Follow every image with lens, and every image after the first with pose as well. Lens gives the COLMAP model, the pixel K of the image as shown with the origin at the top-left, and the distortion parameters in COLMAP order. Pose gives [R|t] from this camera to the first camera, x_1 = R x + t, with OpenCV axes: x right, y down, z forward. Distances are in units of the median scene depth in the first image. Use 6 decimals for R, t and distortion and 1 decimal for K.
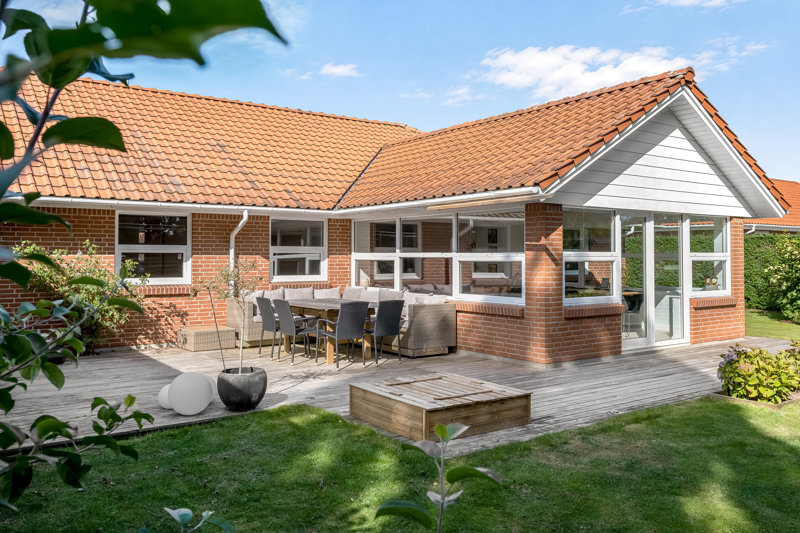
lens RADIAL K [[648.9, 0, 400.0], [0, 648.9, 262.3], [0, 0, 1]] dist [0.002843, 0.000069]
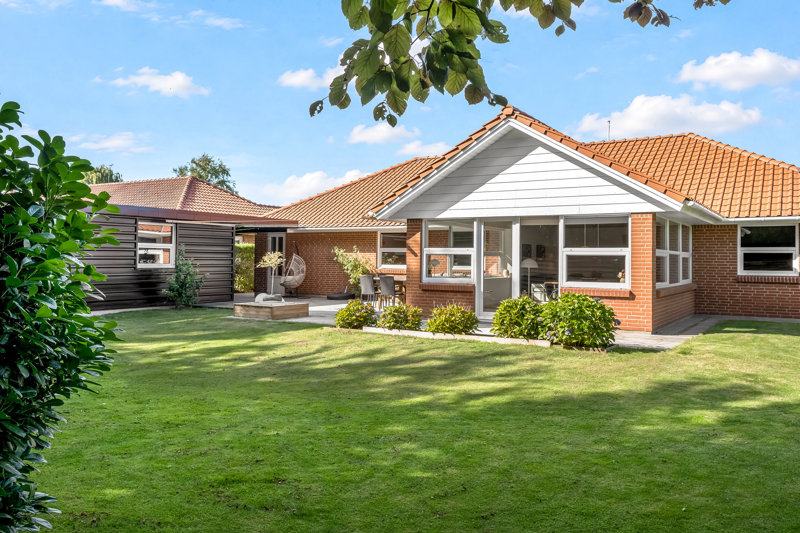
lens RADIAL K [[648.9, 0, 400.4], [0, 648.9, 265.3], [0, 0, 1]] dist [0.002843, 0.000069]
pose [[0.392837, 0.013436, -0.919510, 1.418044], [-0.017587, 0.999820, 0.007096, 0.012571], [0.919440, 0.013384, 0.393003, 0.277799]]
